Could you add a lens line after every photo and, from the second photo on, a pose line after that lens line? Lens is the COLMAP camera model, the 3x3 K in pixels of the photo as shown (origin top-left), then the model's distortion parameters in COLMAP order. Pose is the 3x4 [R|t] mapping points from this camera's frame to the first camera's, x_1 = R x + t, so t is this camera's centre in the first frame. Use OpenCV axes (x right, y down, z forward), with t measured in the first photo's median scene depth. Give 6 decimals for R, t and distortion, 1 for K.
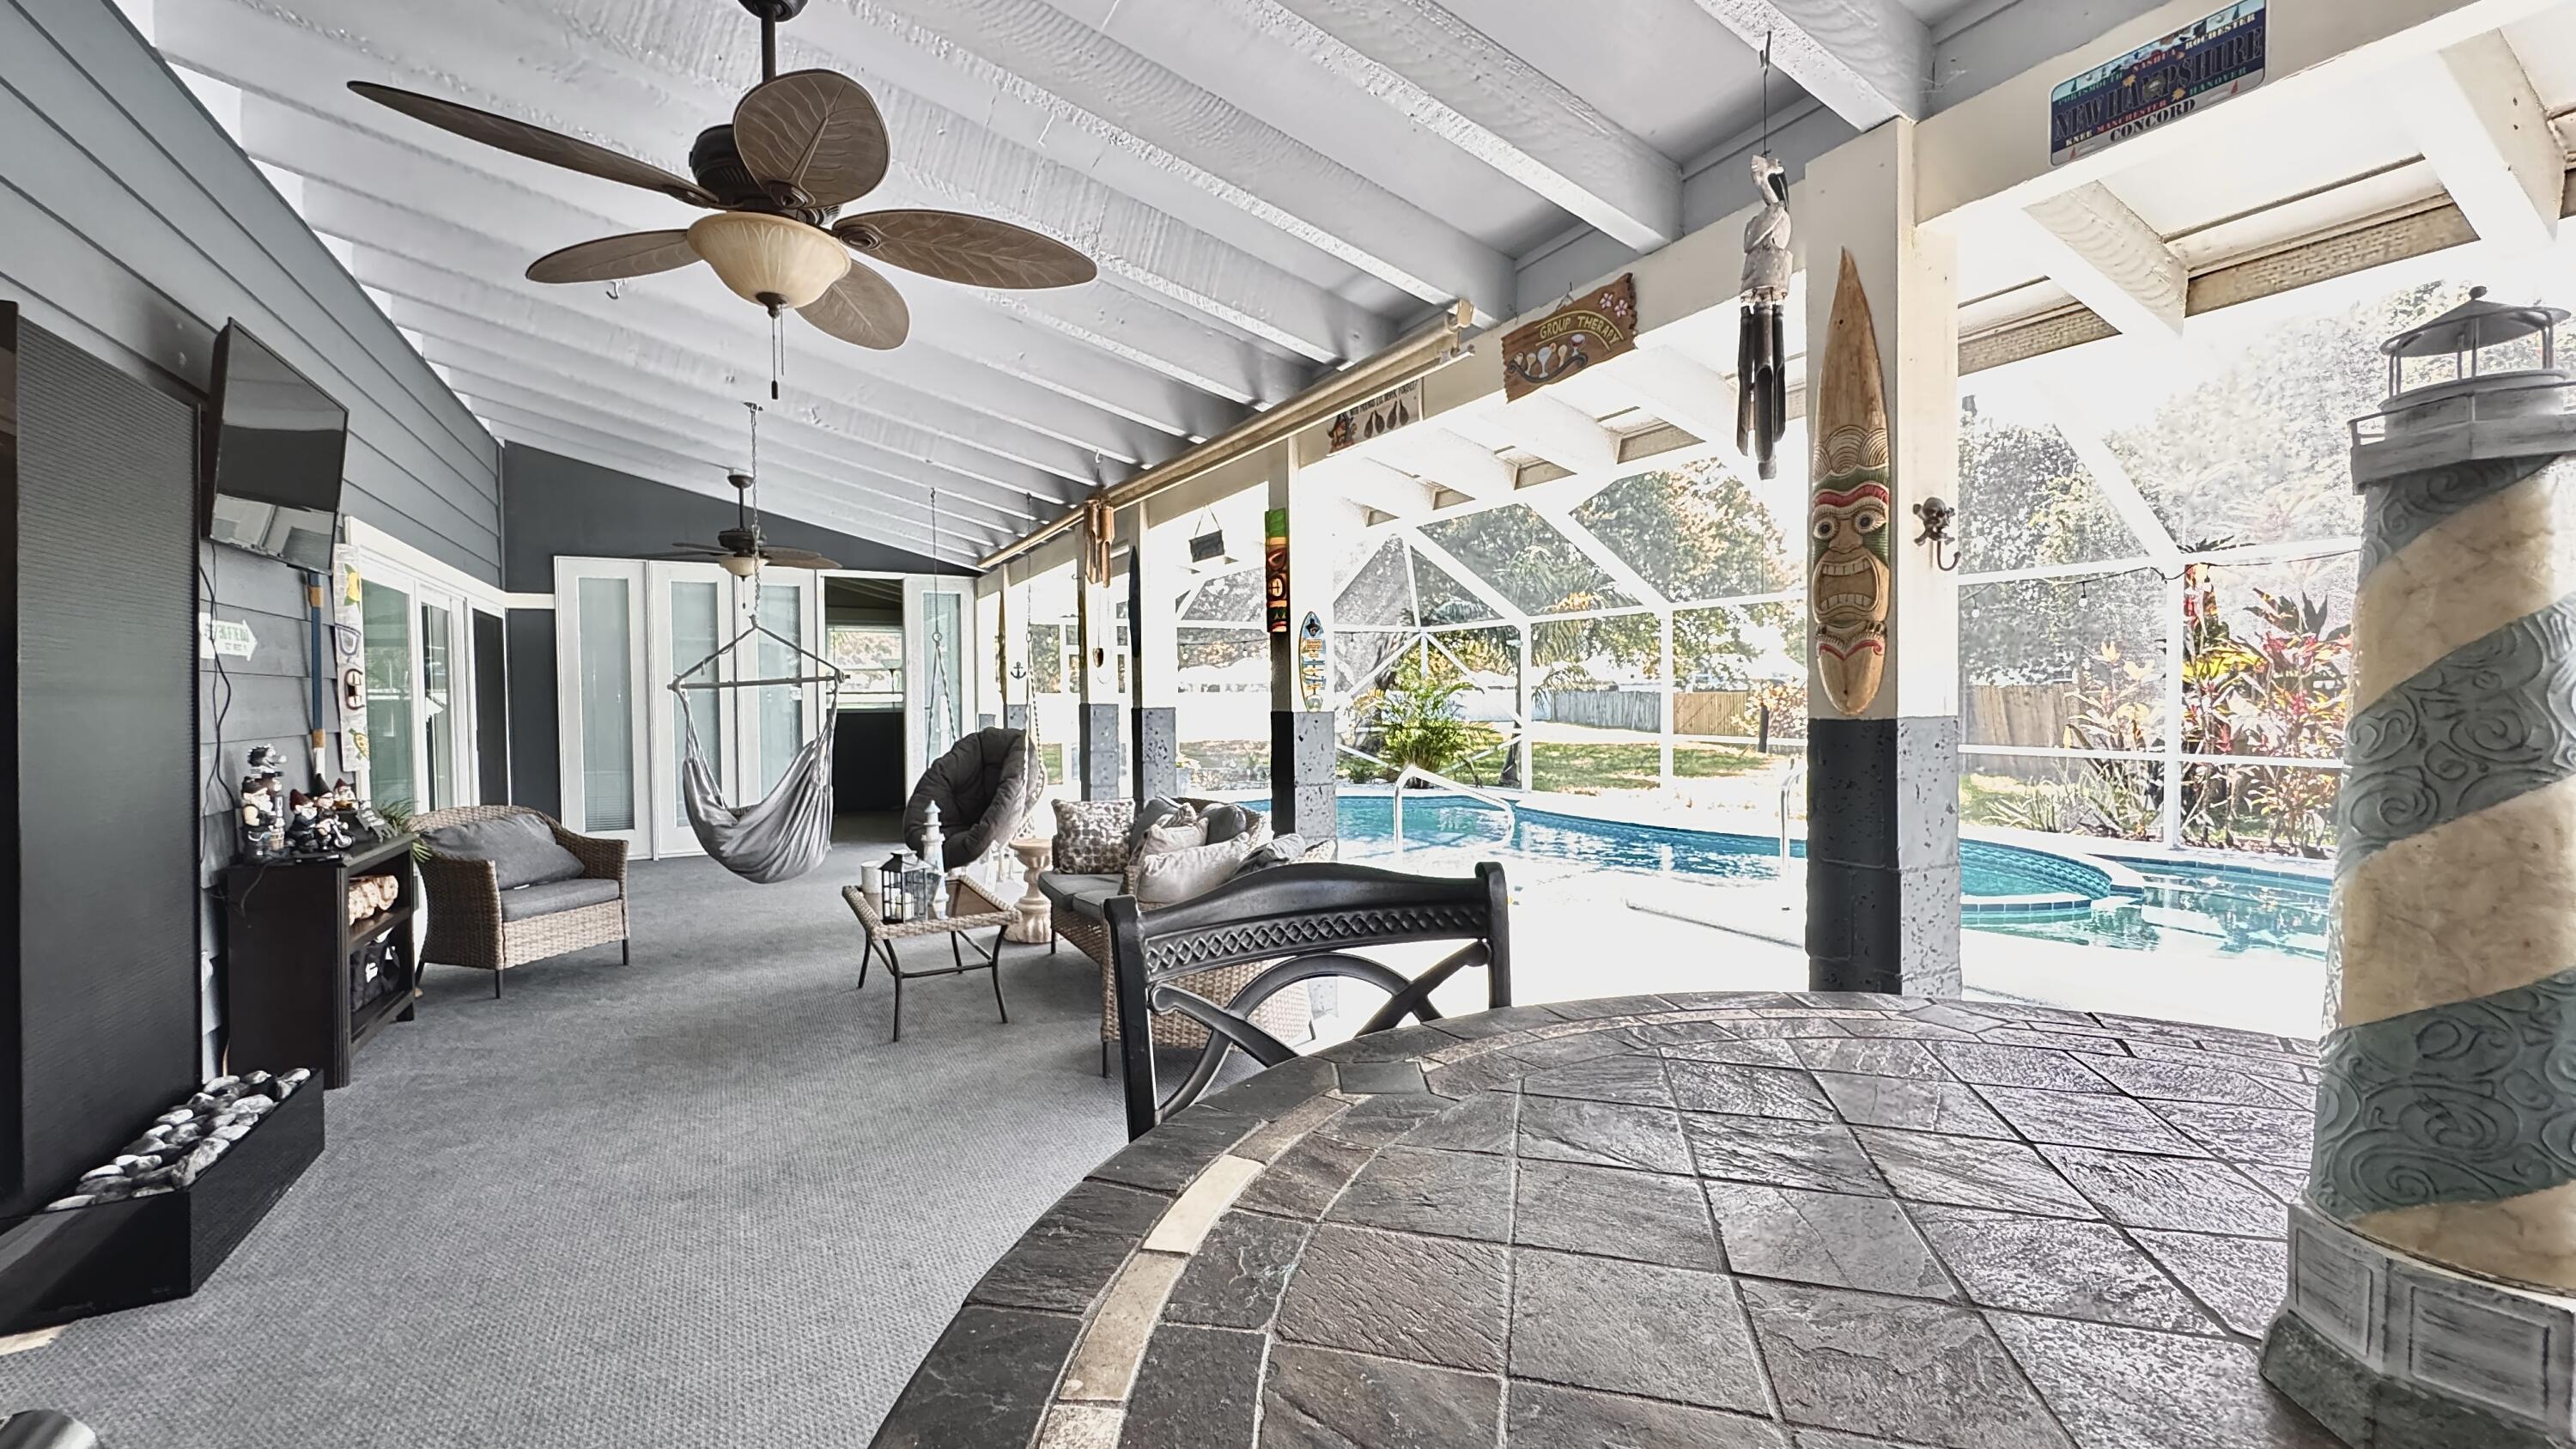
lens RADIAL K [[1028.7, 0, 1285.5], [0, 1028.7, 725.5], [0, 0, 1]] dist [0.000132, -0.000113]
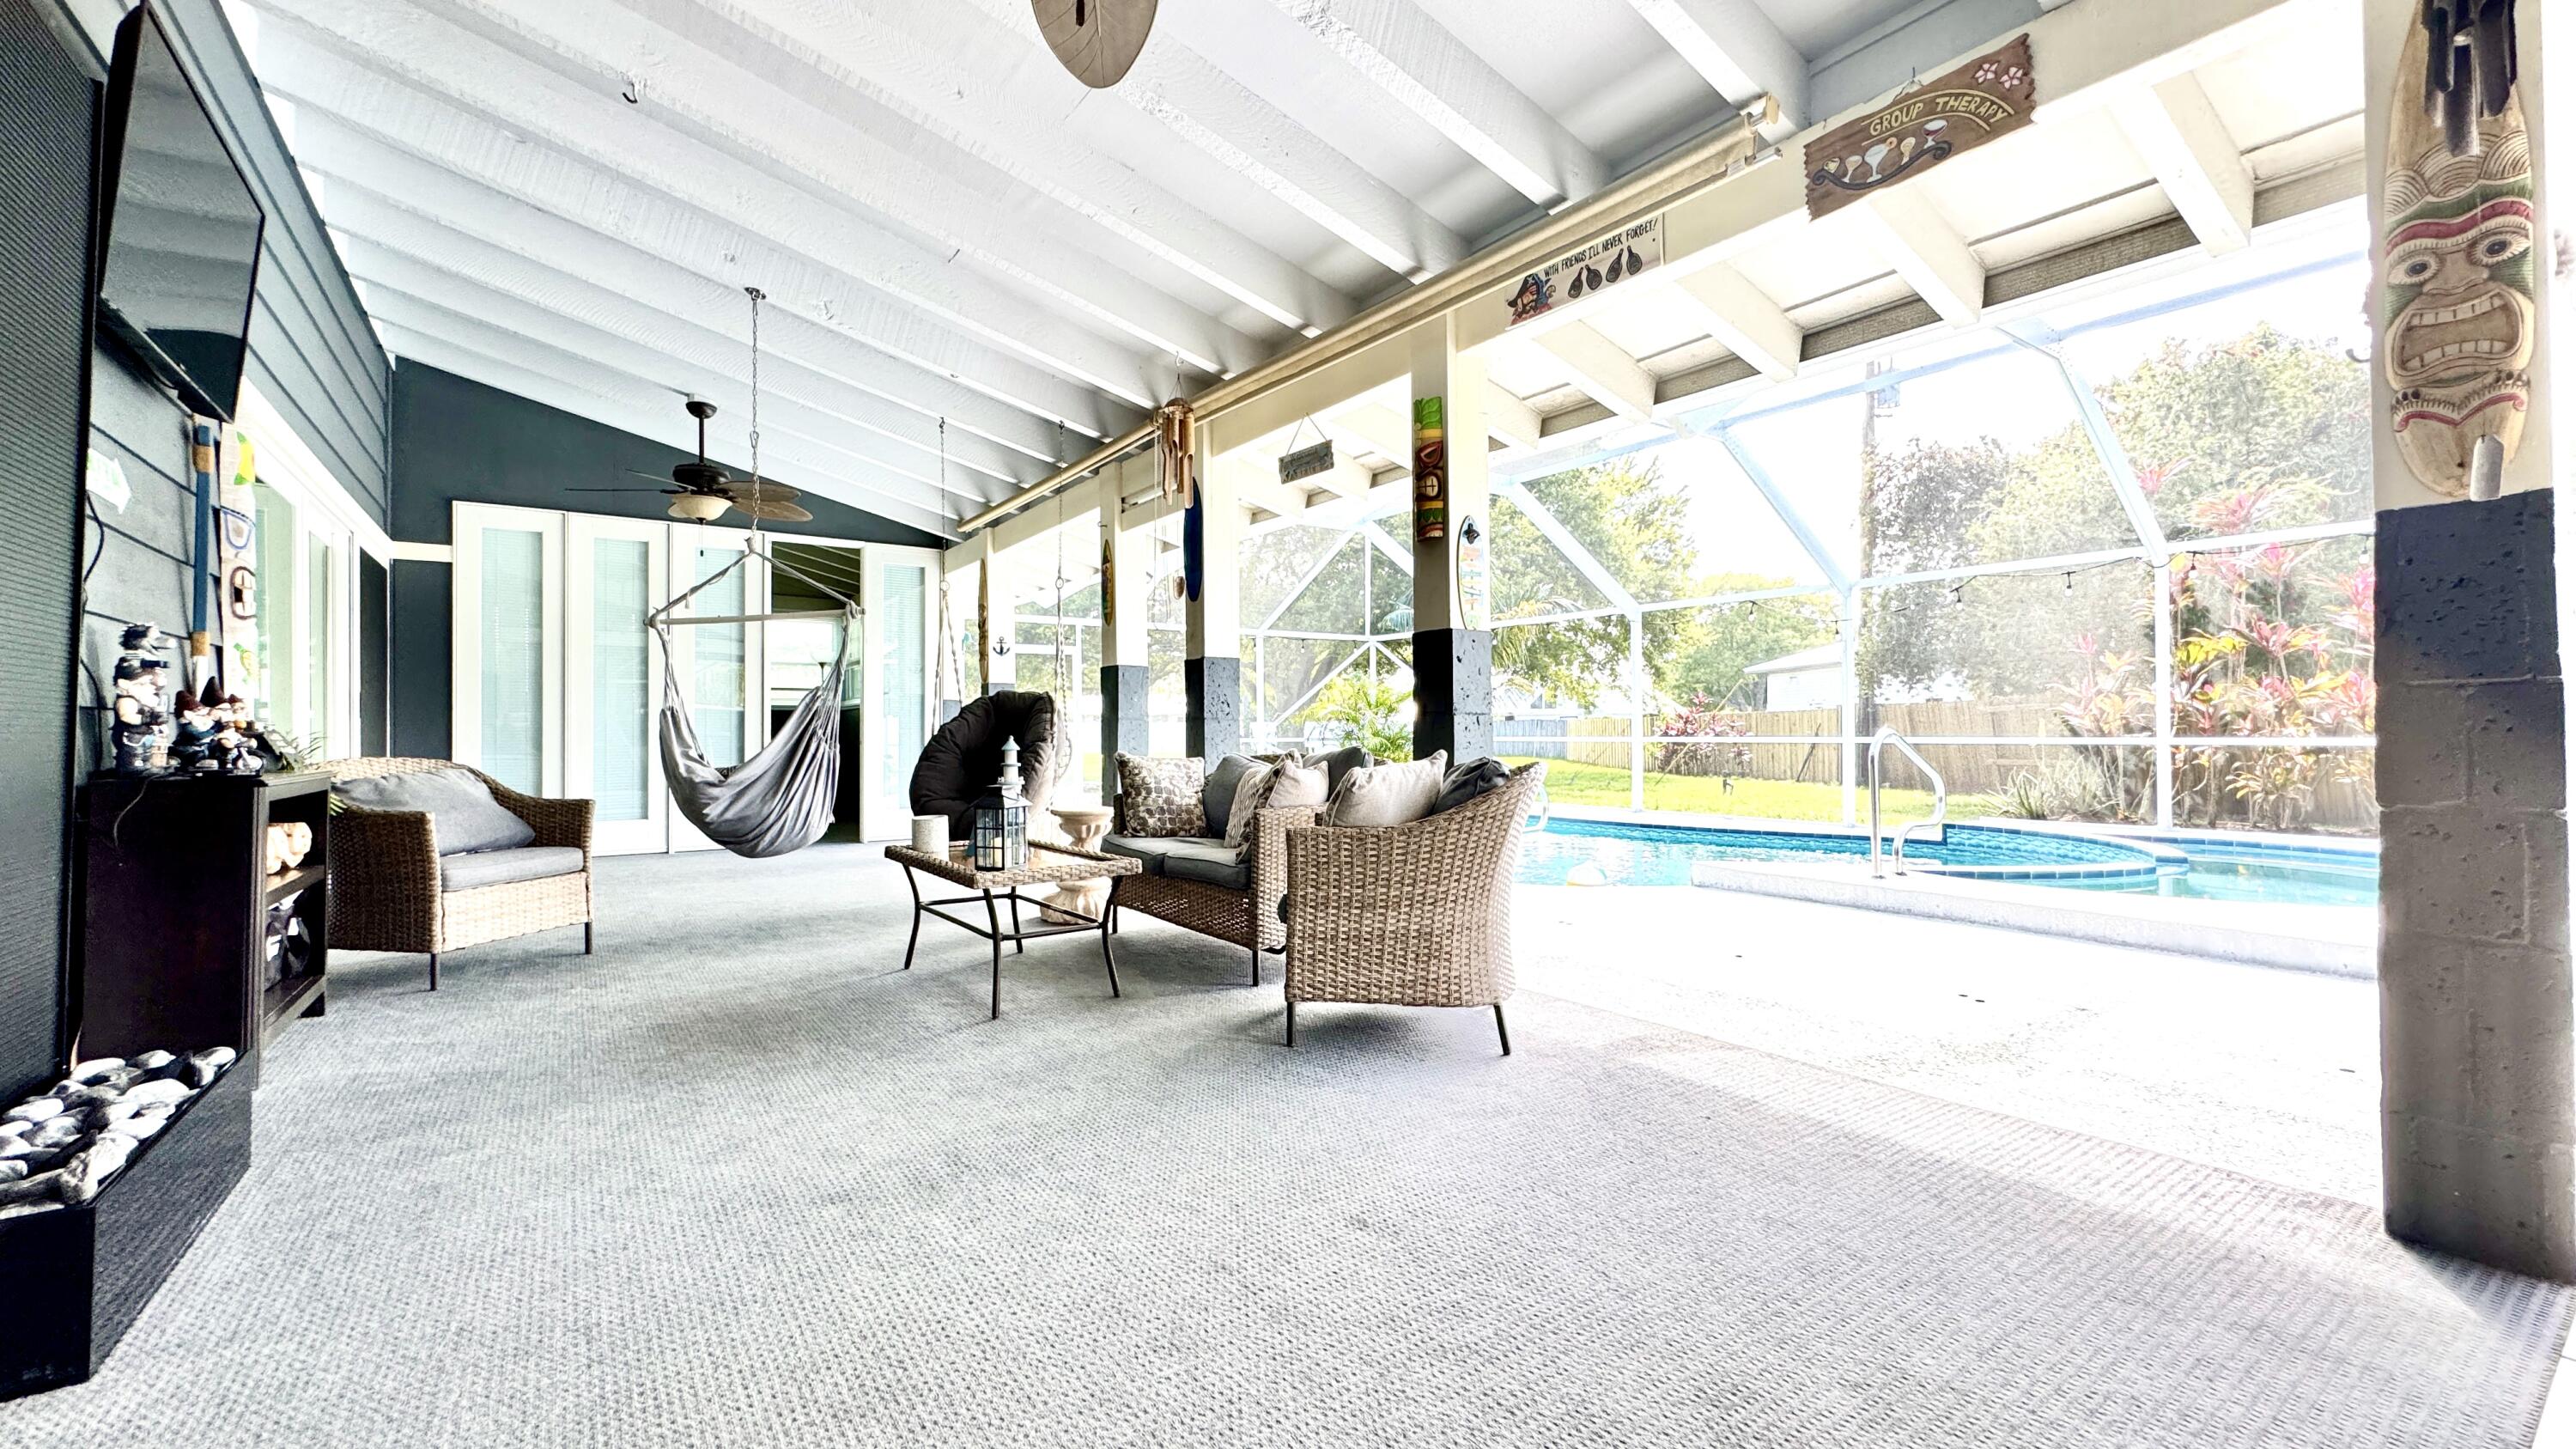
lens RADIAL K [[1028.7, 0, 1290.2], [0, 1028.7, 720.8], [0, 0, 1]] dist [0.000132, -0.000113]
pose [[0.993579, 0.004557, 0.113053, -0.226765], [-0.000146, 0.999239, -0.038994, 0.099181], [-0.113144, 0.038727, 0.992824, 0.157275]]
